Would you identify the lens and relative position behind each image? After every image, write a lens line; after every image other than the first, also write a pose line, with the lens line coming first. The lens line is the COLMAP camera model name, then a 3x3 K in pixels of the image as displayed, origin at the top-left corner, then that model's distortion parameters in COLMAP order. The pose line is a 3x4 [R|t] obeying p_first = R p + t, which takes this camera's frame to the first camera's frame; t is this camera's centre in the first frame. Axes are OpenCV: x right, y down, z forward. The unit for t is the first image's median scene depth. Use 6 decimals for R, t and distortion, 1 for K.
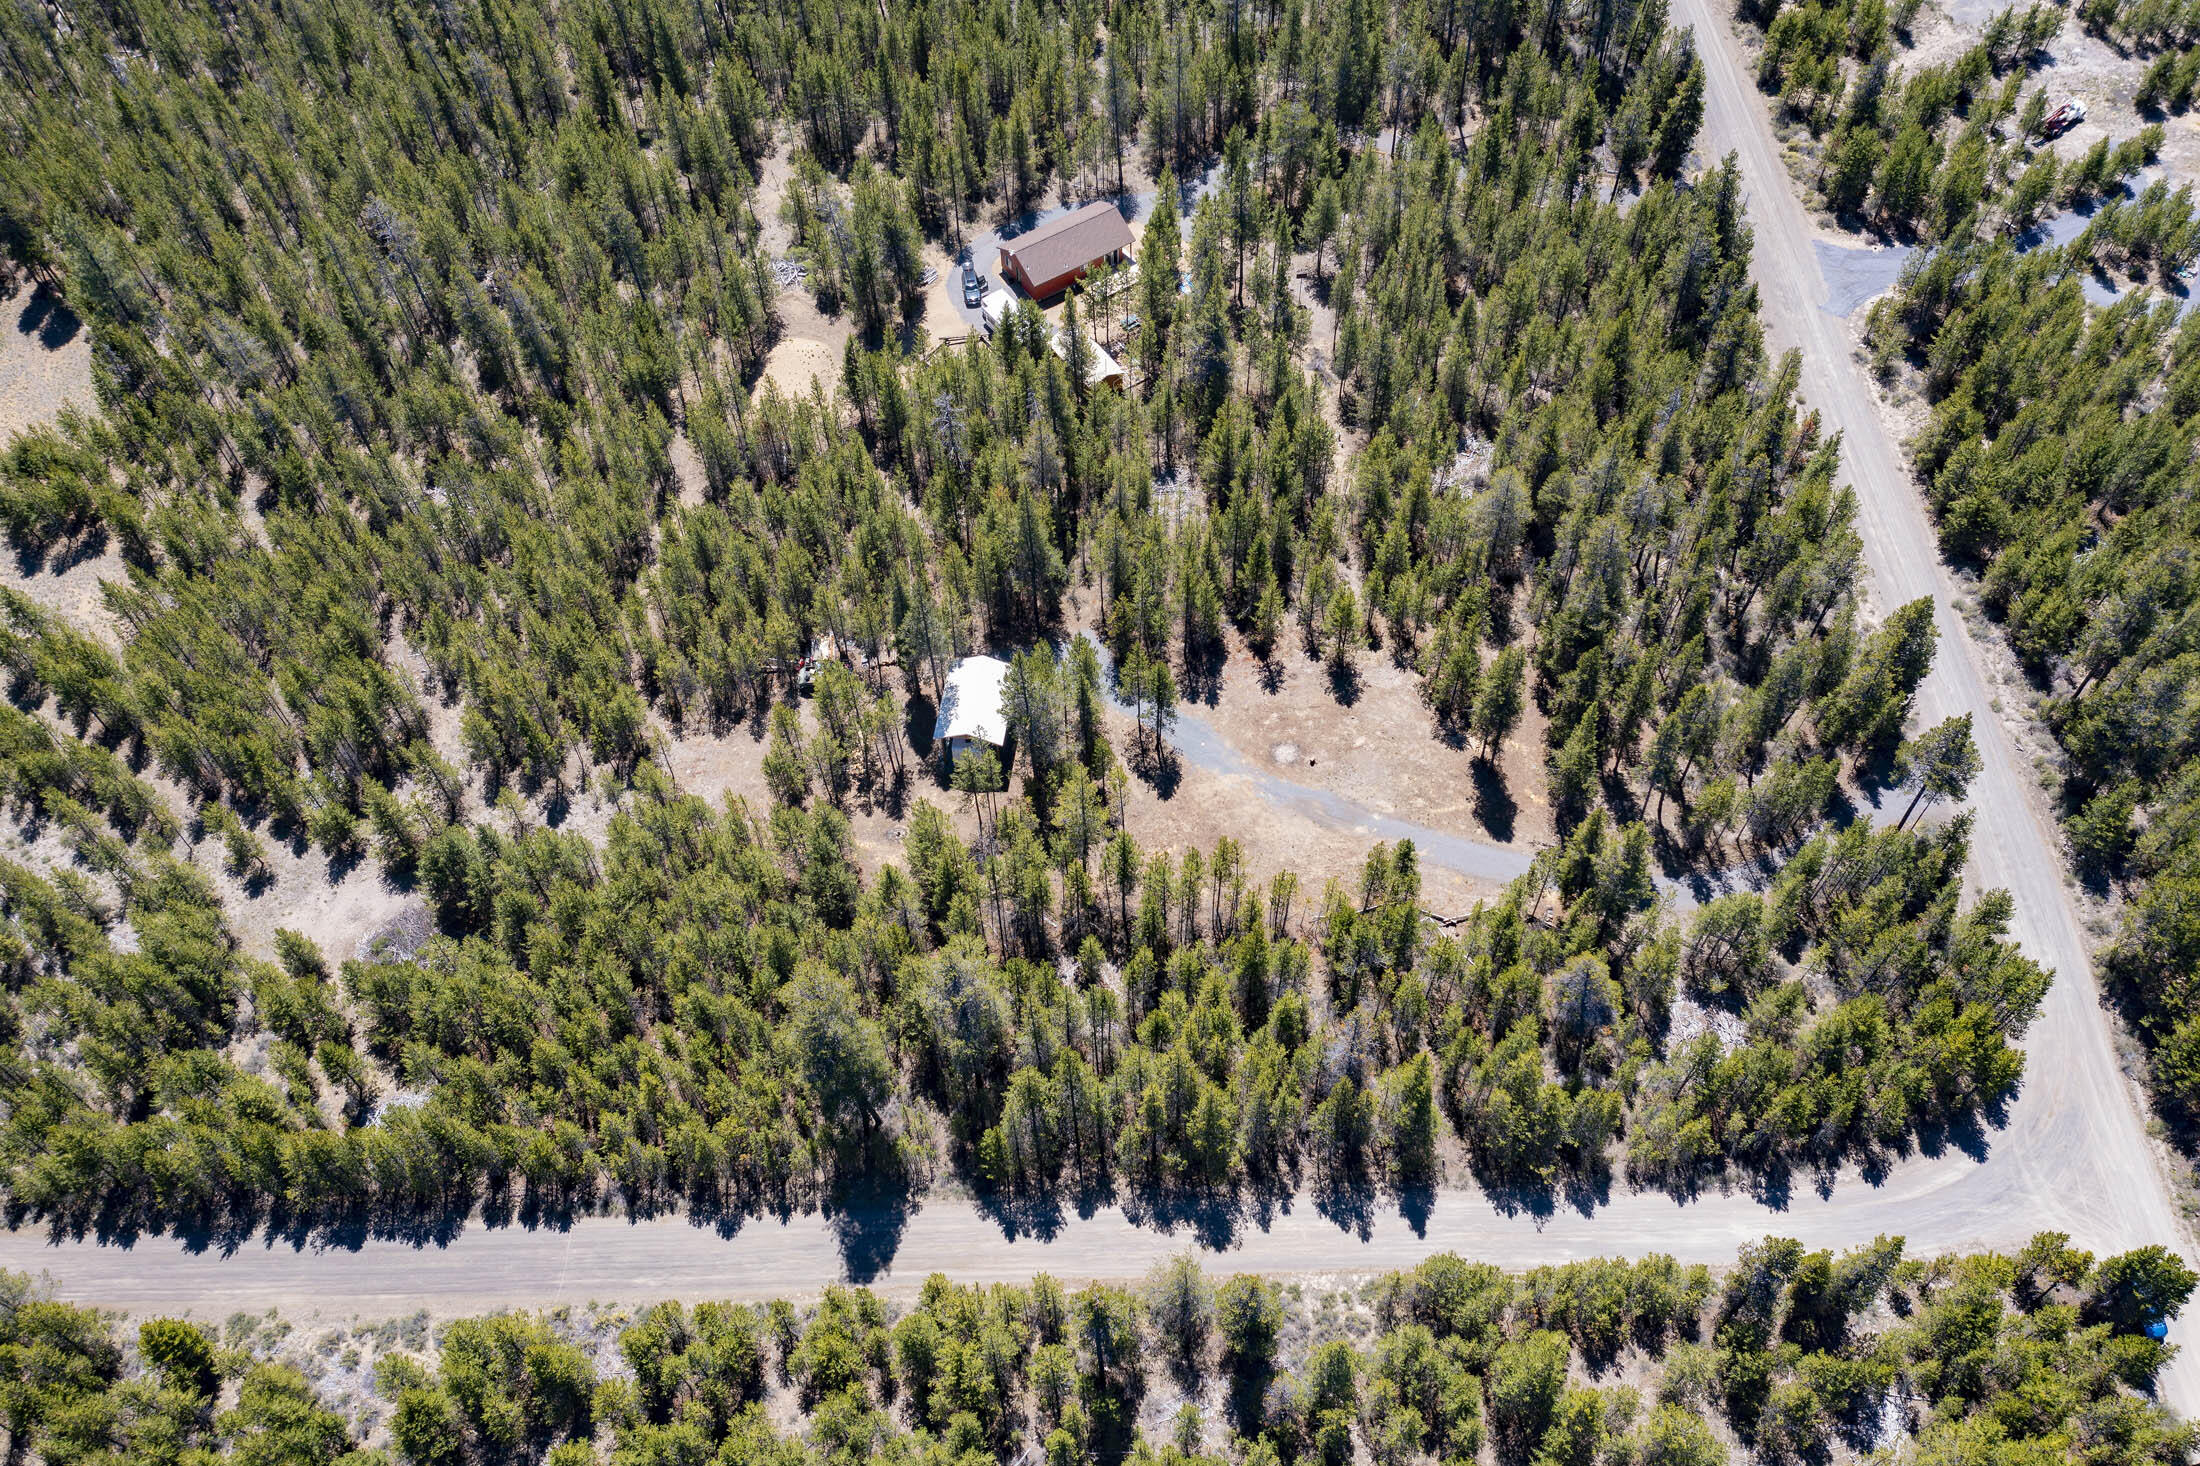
lens RADIAL K [[1717.4, 0, 1100.0], [0, 1717.4, 733.0], [0, 0, 1]] dist [0.000970, -0.000928]
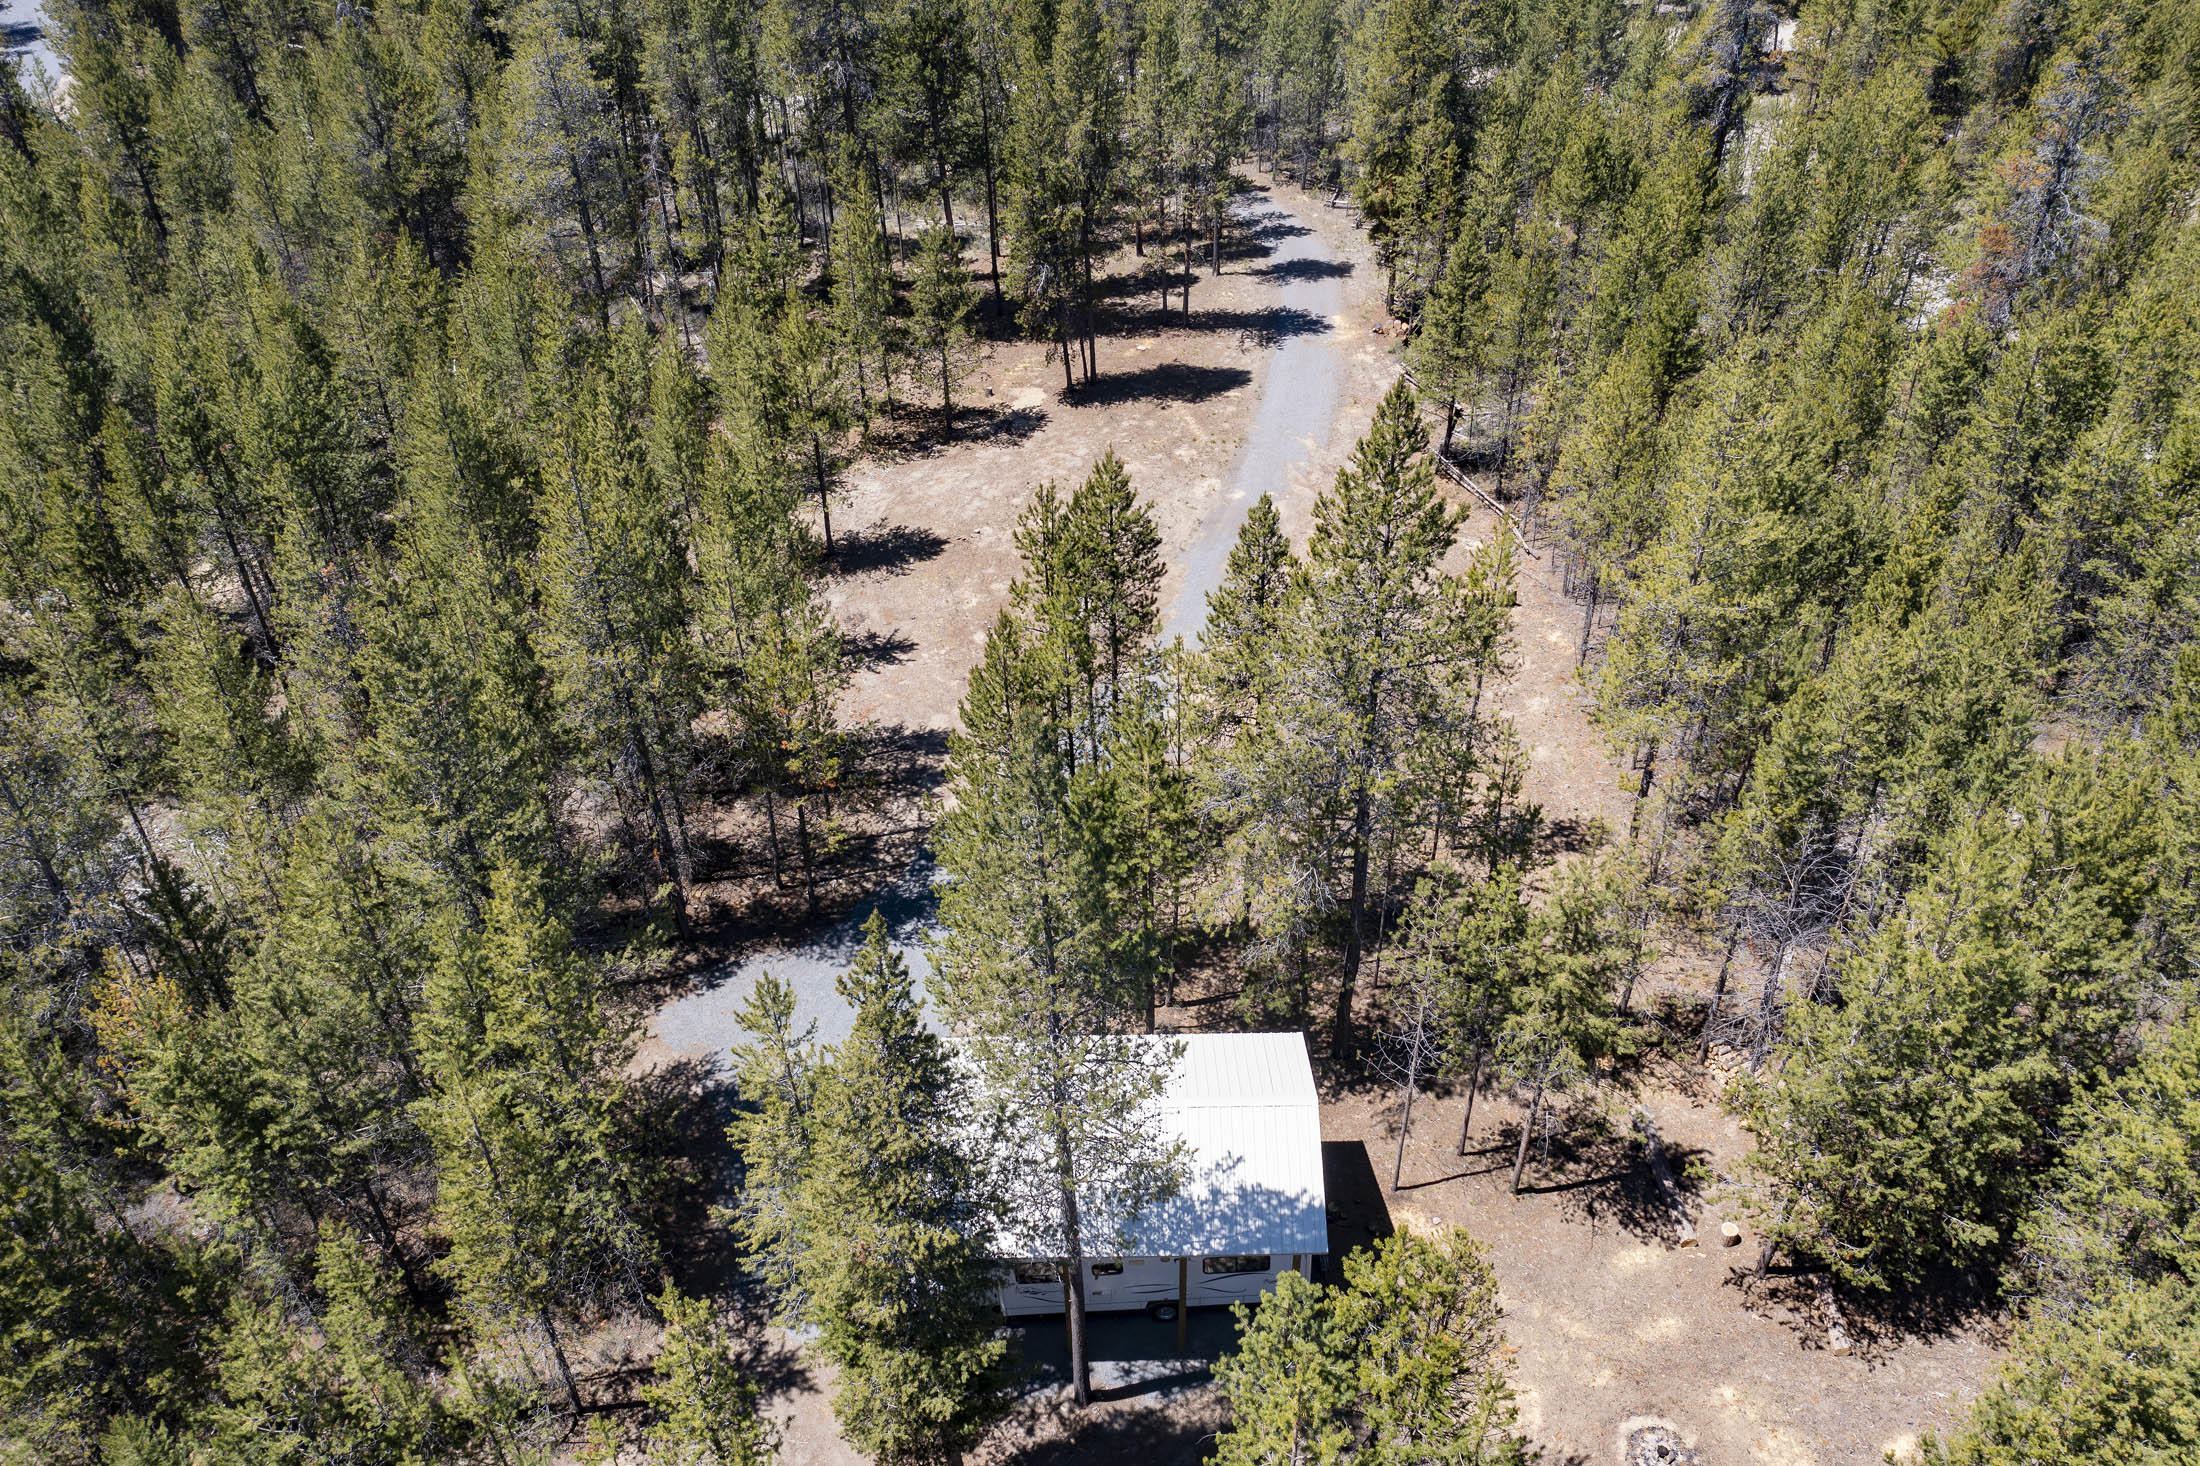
lens RADIAL K [[1717.4, 0, 1100.0], [0, 1717.4, 733.0], [0, 0, 1]] dist [0.000970, -0.000928]
pose [[-0.129818, -0.582169, 0.802637, -0.238736], [0.823519, 0.387537, 0.414285, -0.146867], [-0.552236, 0.714768, 0.429118, 0.850905]]
